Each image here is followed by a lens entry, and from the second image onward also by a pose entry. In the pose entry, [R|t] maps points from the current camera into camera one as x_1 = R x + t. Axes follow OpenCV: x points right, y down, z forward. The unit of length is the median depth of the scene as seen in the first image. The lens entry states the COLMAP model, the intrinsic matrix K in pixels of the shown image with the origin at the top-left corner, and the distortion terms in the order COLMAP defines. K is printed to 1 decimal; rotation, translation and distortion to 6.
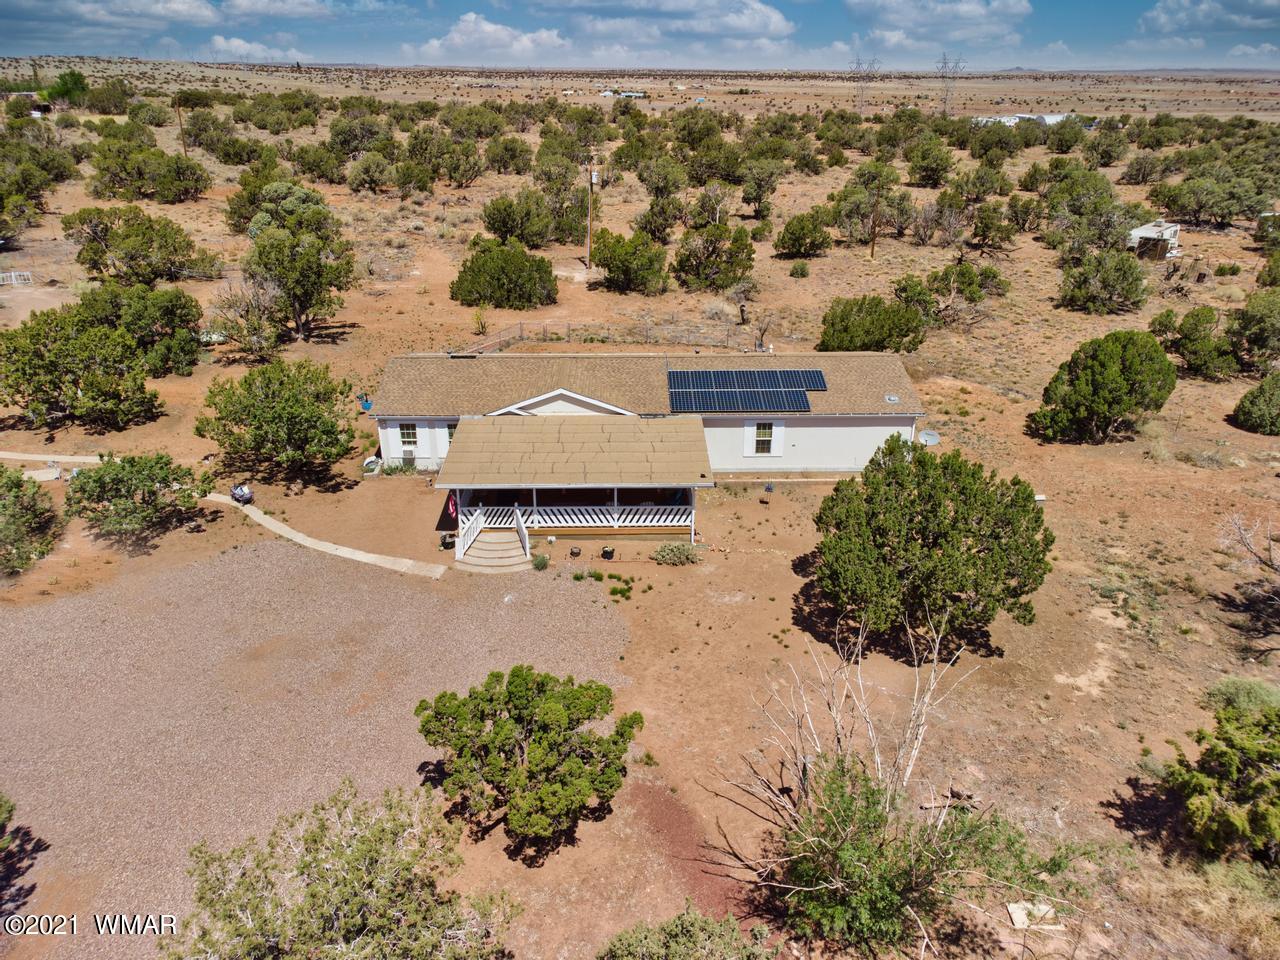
lens RADIAL K [[959.0, 0, 642.3], [0, 959.0, 484.0], [0, 0, 1]] dist [0.004533, 0.020278]
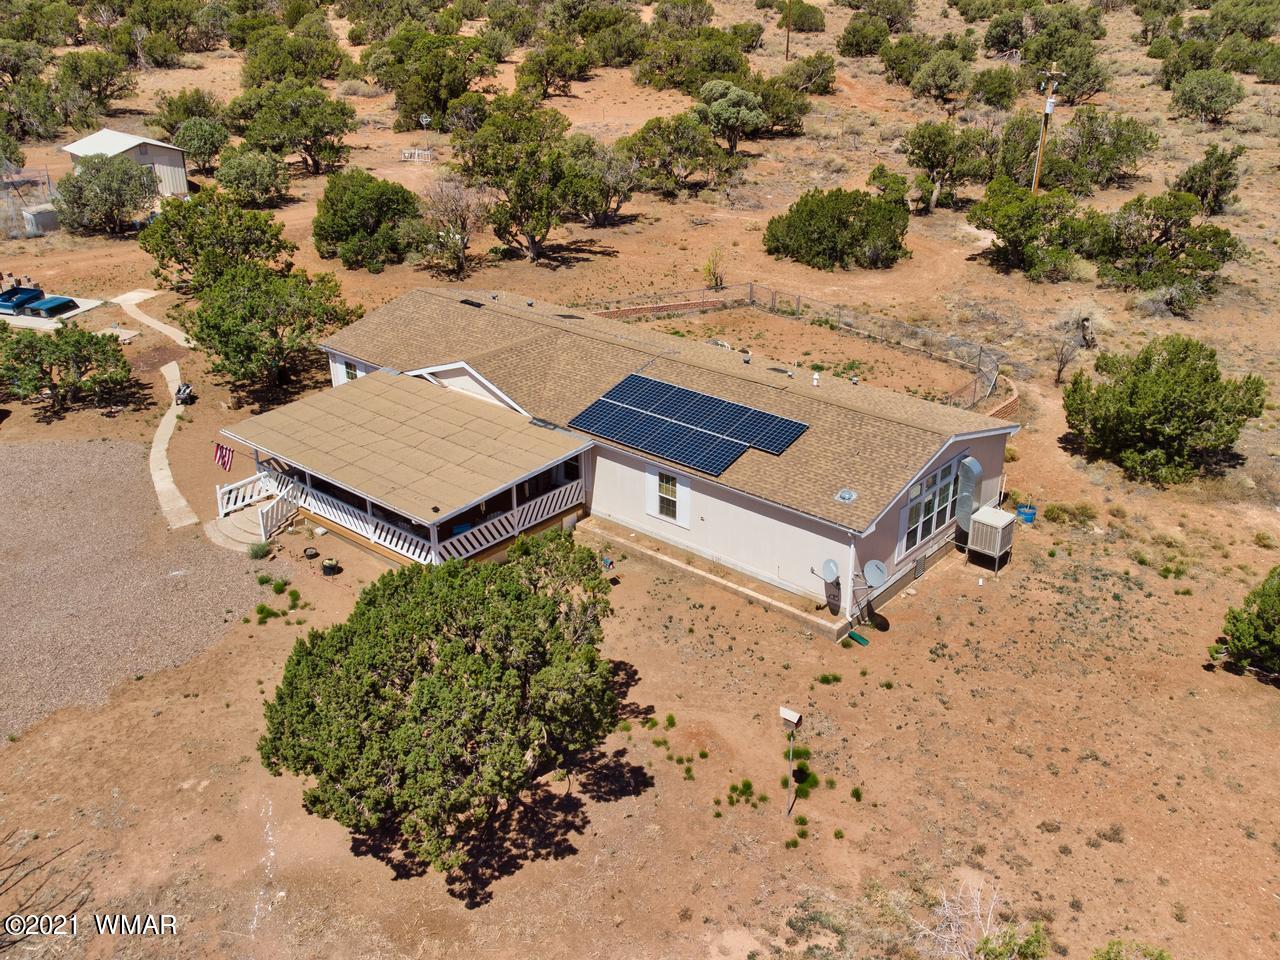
lens RADIAL K [[1175.6, 0, 652.0], [0, 1175.6, 474.4], [0, 0, 1]] dist [-0.001072, 0.000000]
pose [[0.745207, 0.274598, -0.607669, 0.636564], [-0.261994, 0.958564, 0.111870, -0.156744], [0.613209, 0.075839, 0.786272, 0.336805]]
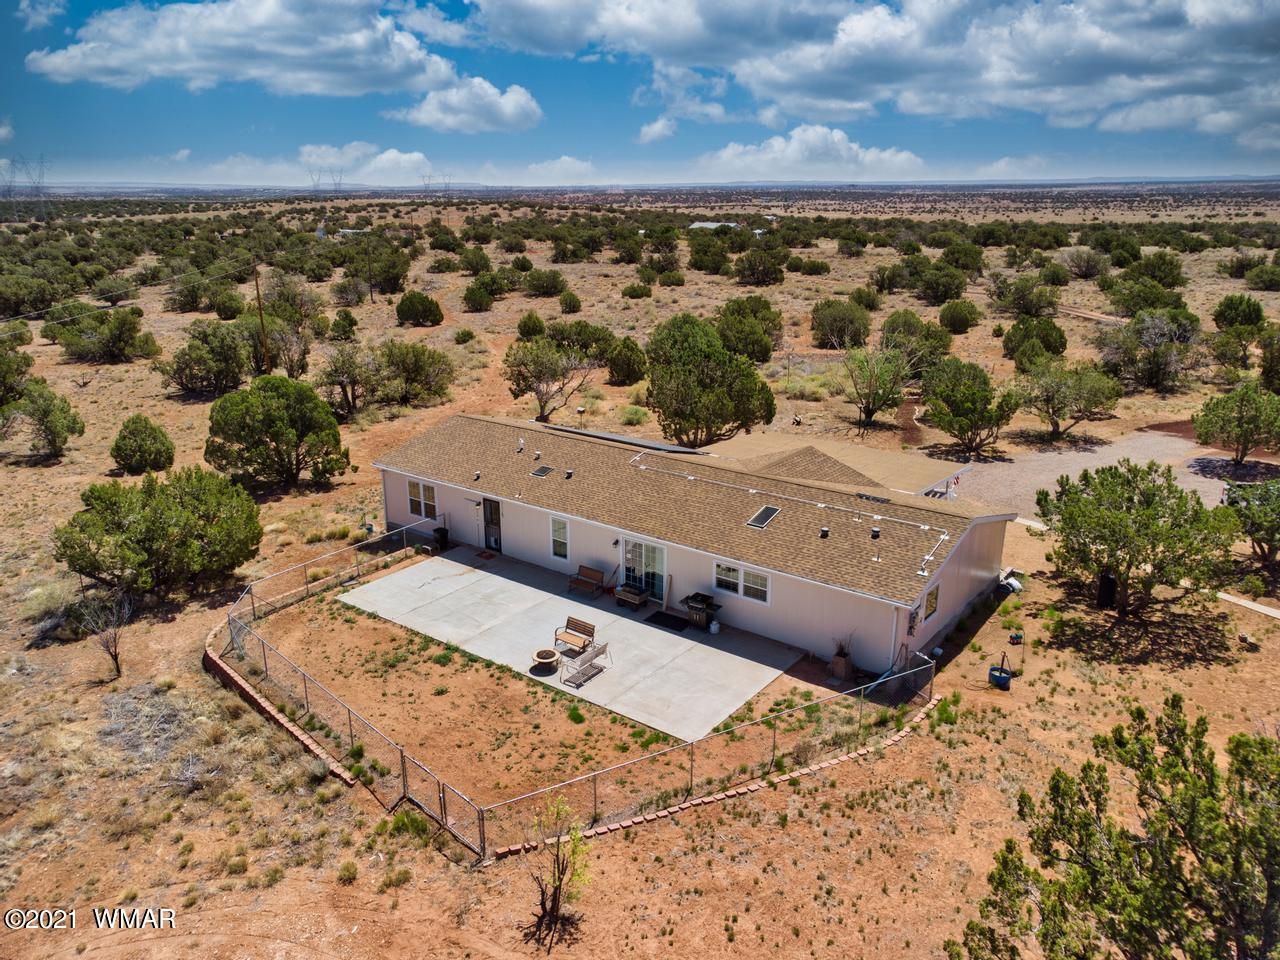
lens RADIAL K [[959.0, 0, 638.4], [0, 959.0, 478.2], [0, 0, 1]] dist [0.004533, 0.020278]
pose [[-0.778978, -0.189450, 0.597748, -0.518859], [0.244565, 0.785981, 0.567822, -0.647512], [-0.577392, 0.588509, -0.565929, 1.632795]]
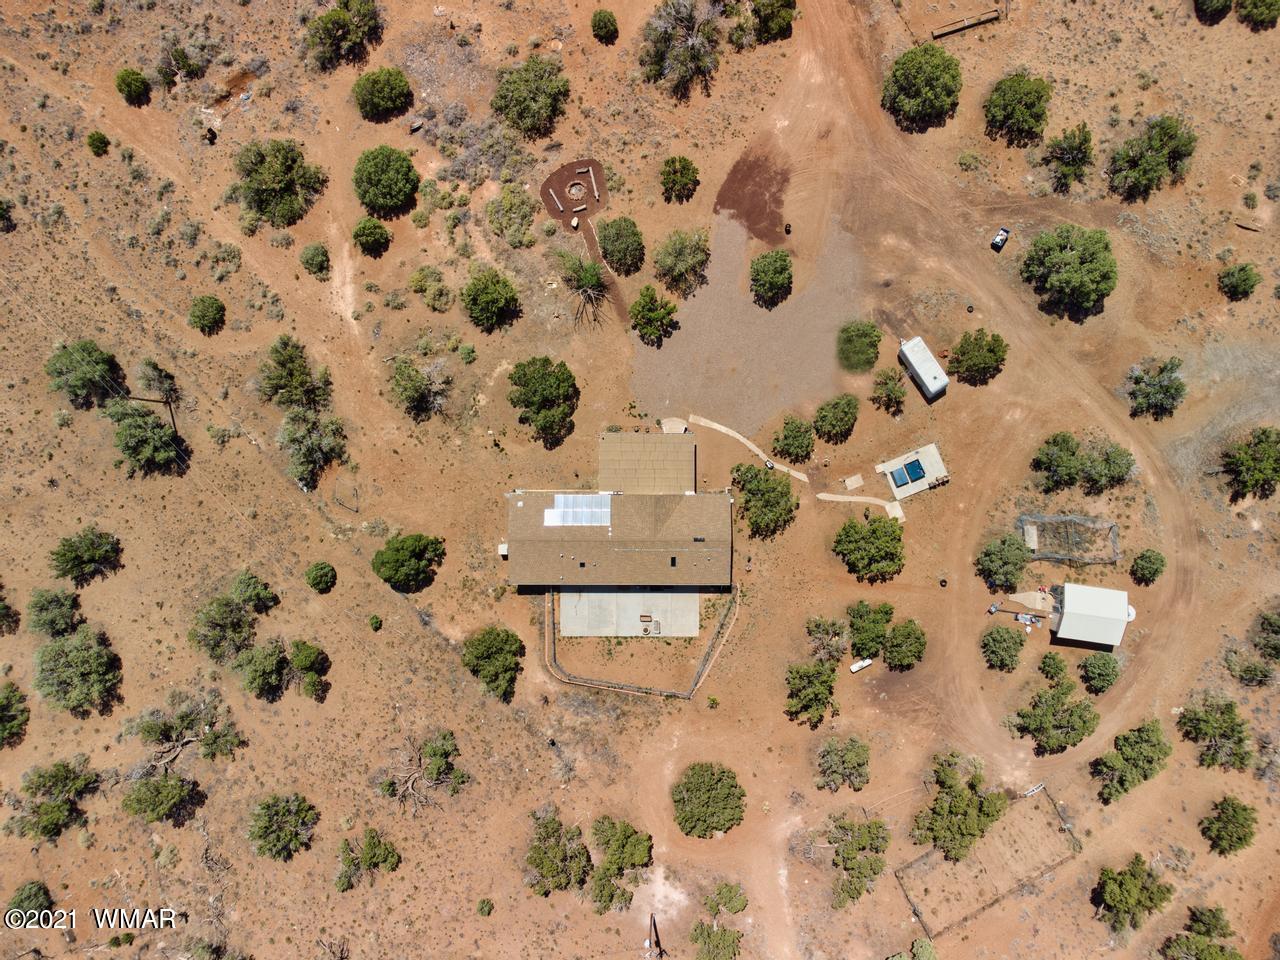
lens RADIAL K [[952.8, 0, 637.0], [0, 952.8, 473.6], [0, 0, 1]] dist [0.066782, -0.010493]
pose [[-0.999501, -0.031564, -0.001242, -0.034147], [0.011156, -0.389526, 0.920948, -2.349455], [-0.029552, 0.920475, 0.389684, -0.024357]]
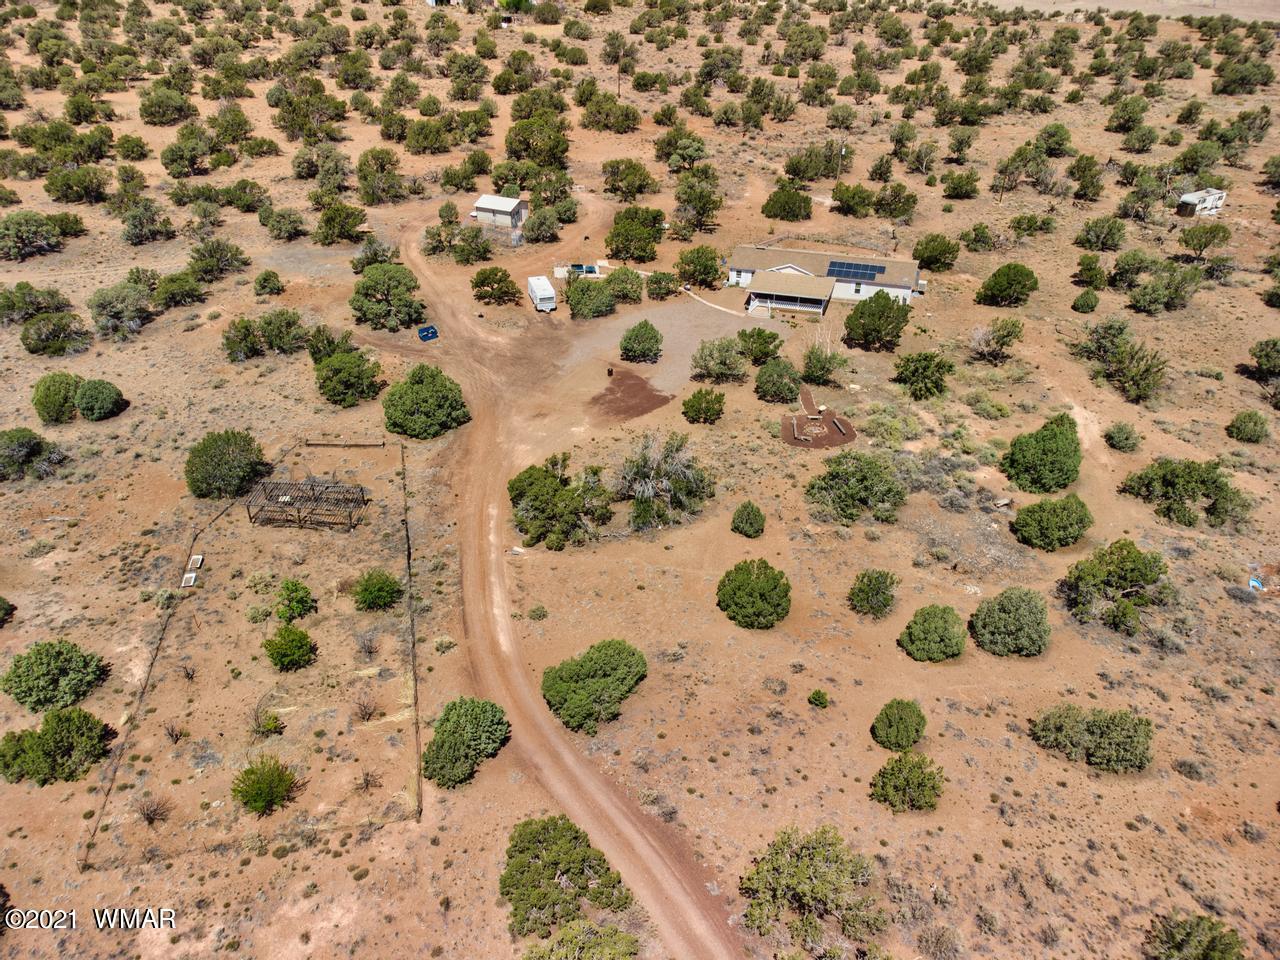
lens RADIAL K [[959.0, 0, 642.7], [0, 959.0, 484.7], [0, 0, 1]] dist [0.004533, 0.020278]
pose [[0.947340, 0.165235, -0.274308, 0.412272], [-0.121920, 0.978188, 0.168175, 0.126635], [0.296113, -0.125876, 0.946822, -2.052860]]
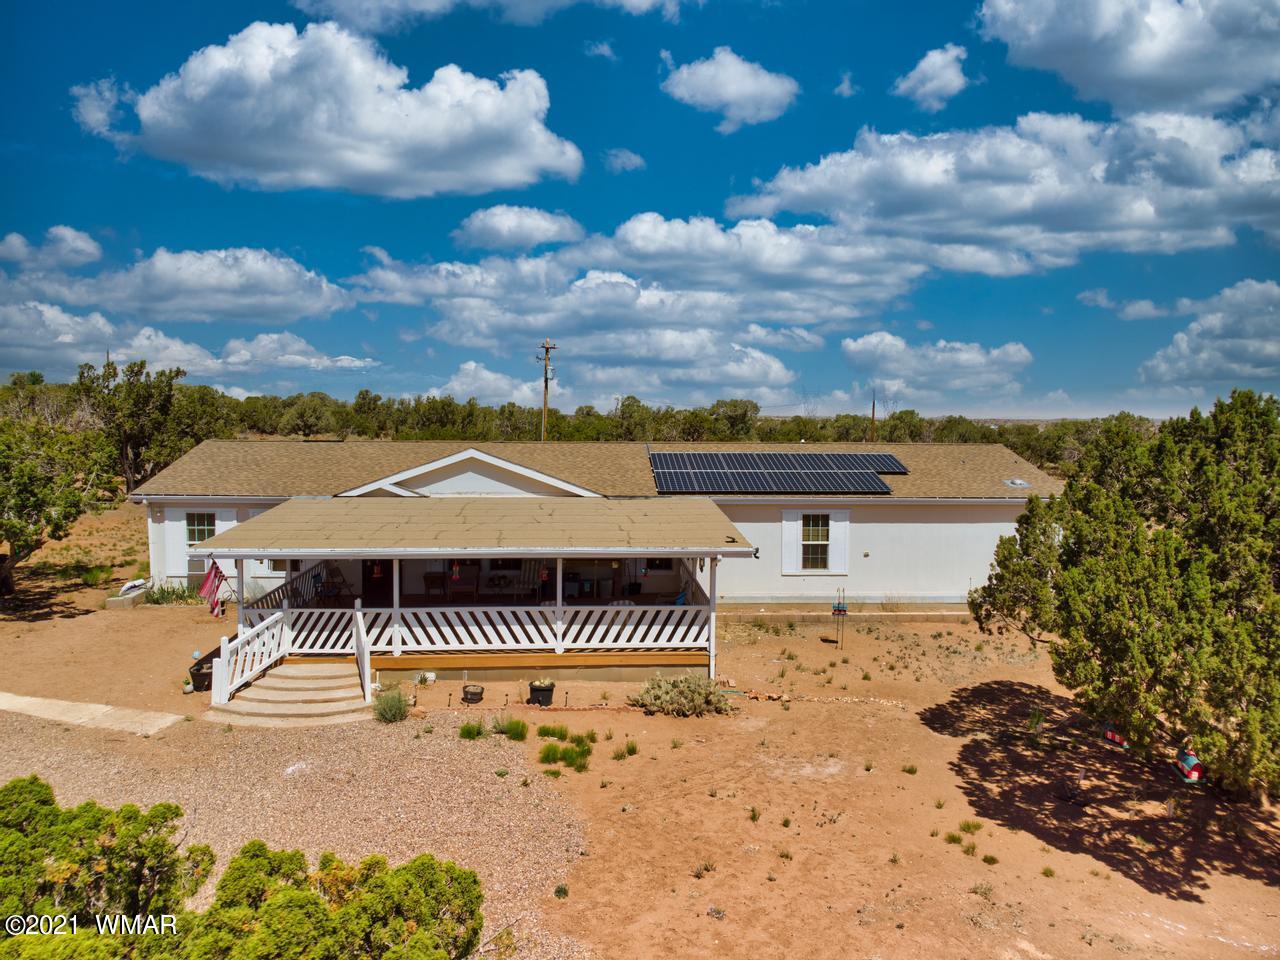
lens RADIAL K [[959.0, 0, 642.9], [0, 959.0, 488.1], [0, 0, 1]] dist [0.004533, 0.020278]
pose [[0.999163, -0.000826, 0.040902, -0.003872], [0.014138, 0.945172, -0.326267, 0.114212], [-0.038390, 0.326572, 0.944392, 0.443634]]
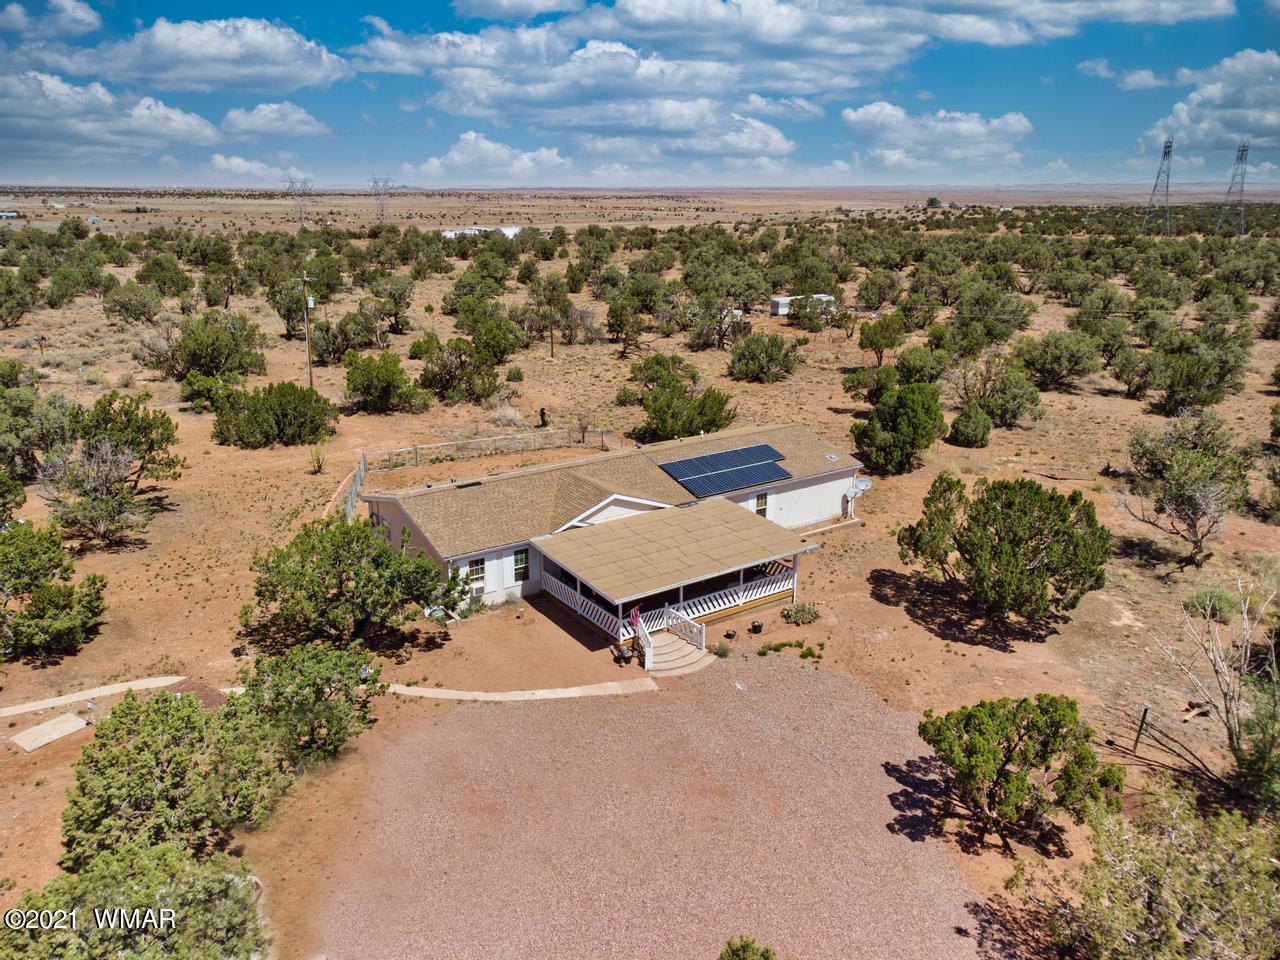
lens RADIAL K [[959.0, 0, 640.8], [0, 959.0, 485.7], [0, 0, 1]] dist [0.004533, 0.020278]
pose [[0.836330, -0.166480, 0.522338, -0.589535], [0.220588, 0.974436, -0.042616, -0.057337], [-0.501890, 0.150863, 0.851673, 0.106803]]
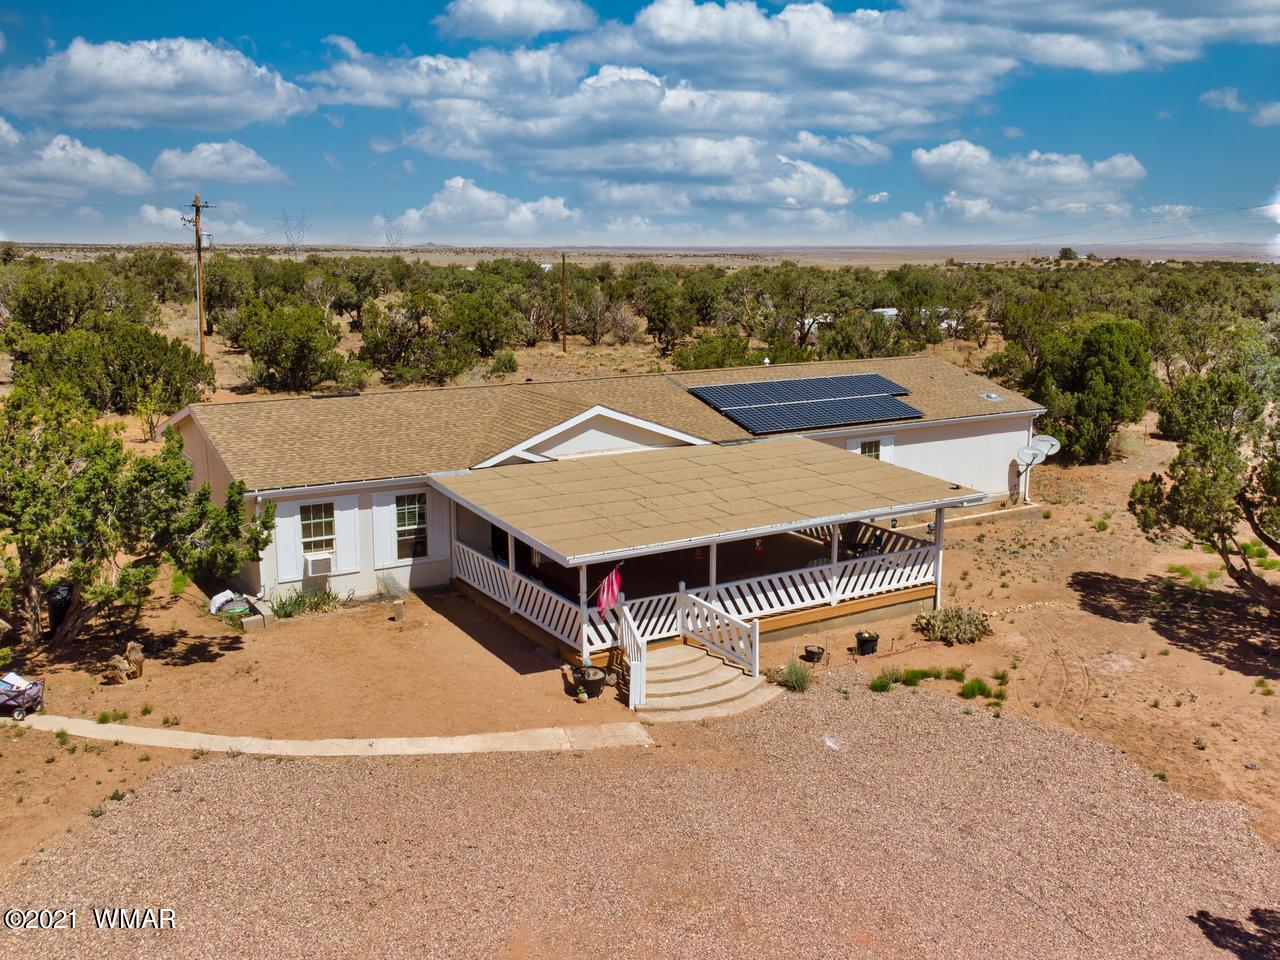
lens RADIAL K [[1175.6, 0, 661.0], [0, 1175.6, 483.4], [0, 0, 1]] dist [-0.001072, 0.000000]
pose [[0.858040, -0.105553, 0.502620, -0.392806], [0.206490, 0.966970, -0.149438, 0.051851], [-0.470245, 0.232010, 0.851494, 0.411178]]
